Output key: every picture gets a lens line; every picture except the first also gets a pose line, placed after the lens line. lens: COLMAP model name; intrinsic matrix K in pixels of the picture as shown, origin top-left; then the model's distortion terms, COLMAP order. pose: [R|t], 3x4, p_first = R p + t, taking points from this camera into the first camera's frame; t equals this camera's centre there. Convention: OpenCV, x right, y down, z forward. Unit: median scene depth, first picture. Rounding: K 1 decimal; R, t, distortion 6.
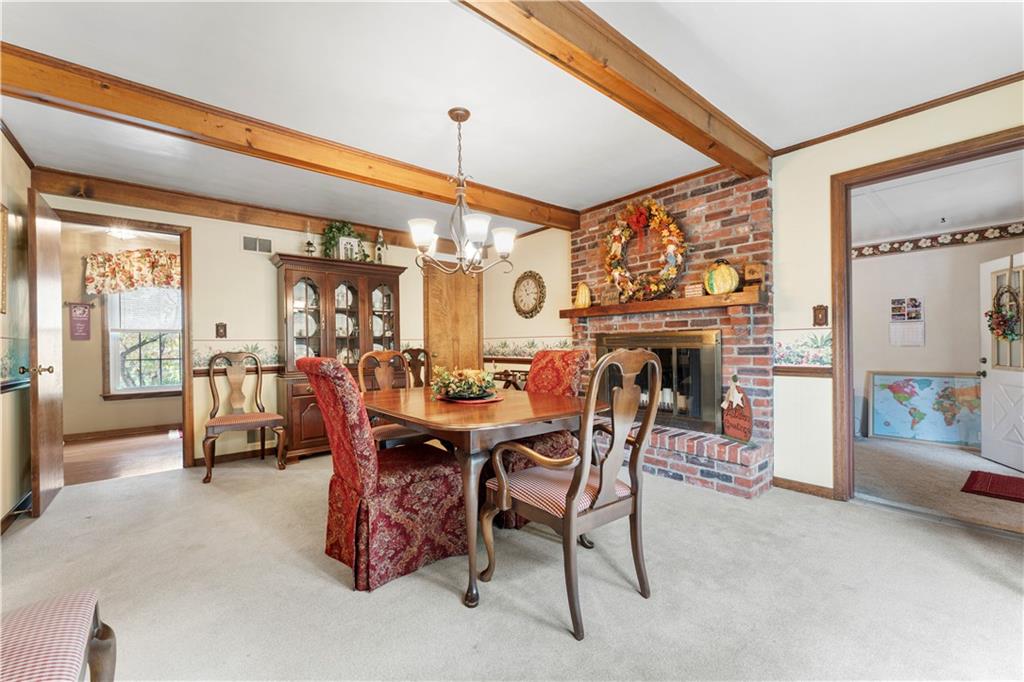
lens RADIAL K [[405.9, 0, 497.9], [0, 405.9, 342.6], [0, 0, 1]] dist [-0.000582, 0.000055]
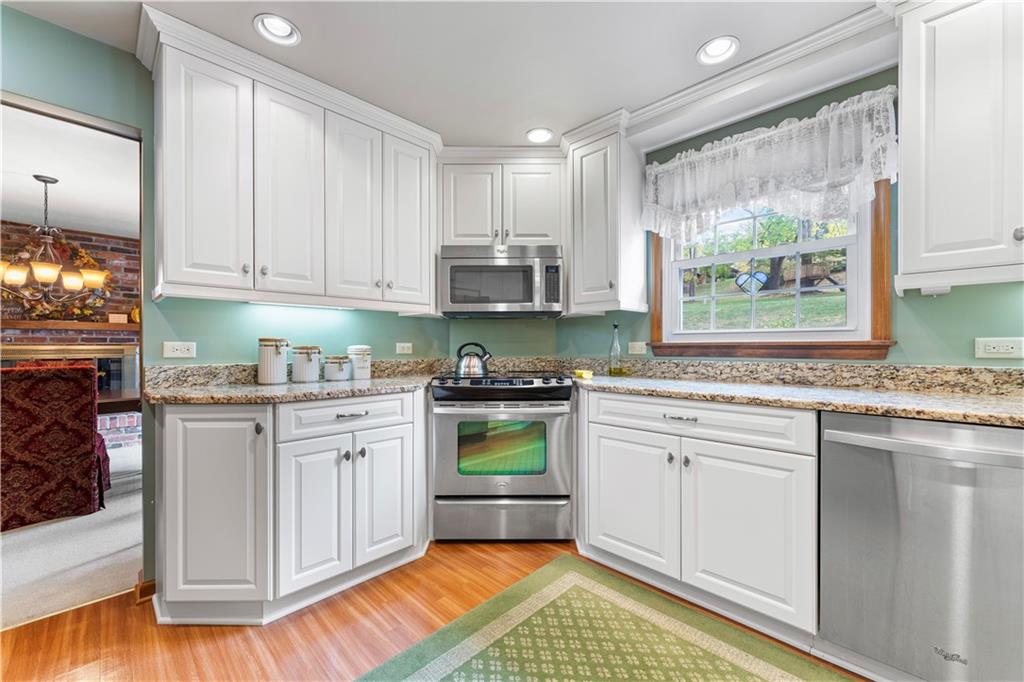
lens RADIAL K [[413.2, 0, 505.9], [0, 413.2, 348.8], [0, 0, 1]] dist [0.011211, 0.000207]
pose [[-0.112210, 0.008767, 0.993646, -1.225178], [-0.001323, 0.999959, -0.008973, -0.006432], [-0.993684, -0.002321, -0.112194, -0.228062]]
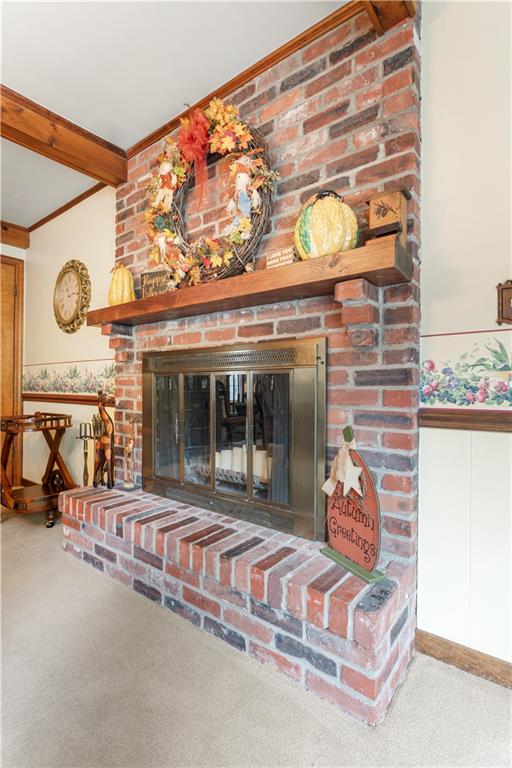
lens RADIAL K [[382.0, 0, 238.3], [0, 382.0, 382.3], [0, 0, 1]] dist [-0.002004, -0.000373]
pose [[0.977721, 0.015016, 0.209370, 0.347754], [-0.014360, 0.999886, -0.004652, 0.030355], [-0.209416, 0.001541, 0.977825, 0.562574]]
